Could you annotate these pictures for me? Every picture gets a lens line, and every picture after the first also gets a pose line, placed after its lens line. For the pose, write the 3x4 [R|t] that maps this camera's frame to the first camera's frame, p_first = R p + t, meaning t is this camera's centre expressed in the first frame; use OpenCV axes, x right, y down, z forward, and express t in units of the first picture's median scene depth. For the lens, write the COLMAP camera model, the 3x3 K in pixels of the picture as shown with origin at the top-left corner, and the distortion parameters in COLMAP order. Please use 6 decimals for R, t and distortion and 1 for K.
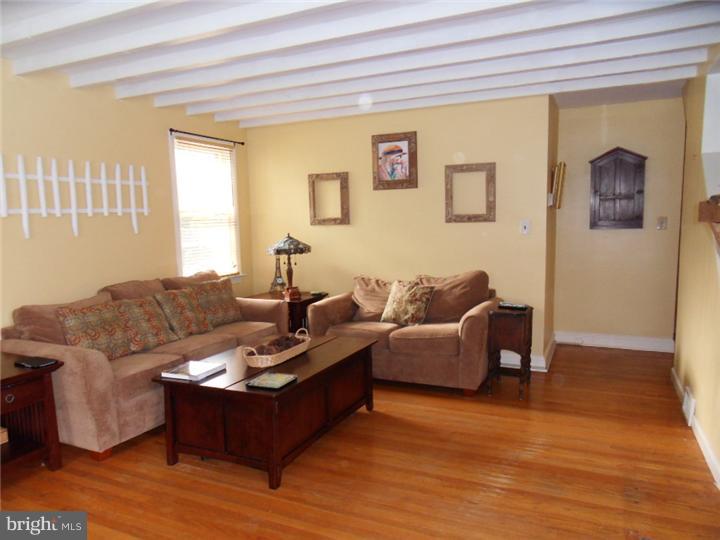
lens RADIAL K [[528.5, 0, 345.9], [0, 528.5, 283.9], [0, 0, 1]] dist [-0.022125, 0.010768]
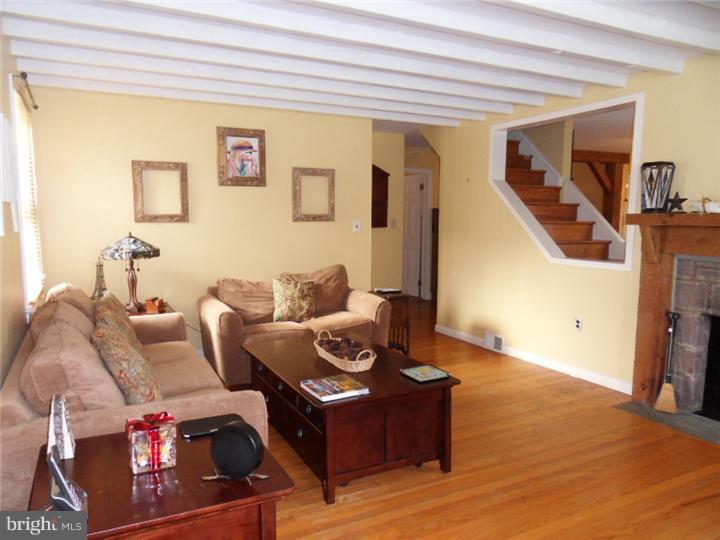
lens RADIAL K [[528.5, 0, 345.9], [0, 528.5, 283.9], [0, 0, 1]] dist [-0.022125, 0.010768]
pose [[0.609936, -0.077161, 0.788685, -0.580634], [0.080465, 0.996135, 0.035229, -0.020633], [-0.788355, 0.041974, 0.613787, 0.271864]]
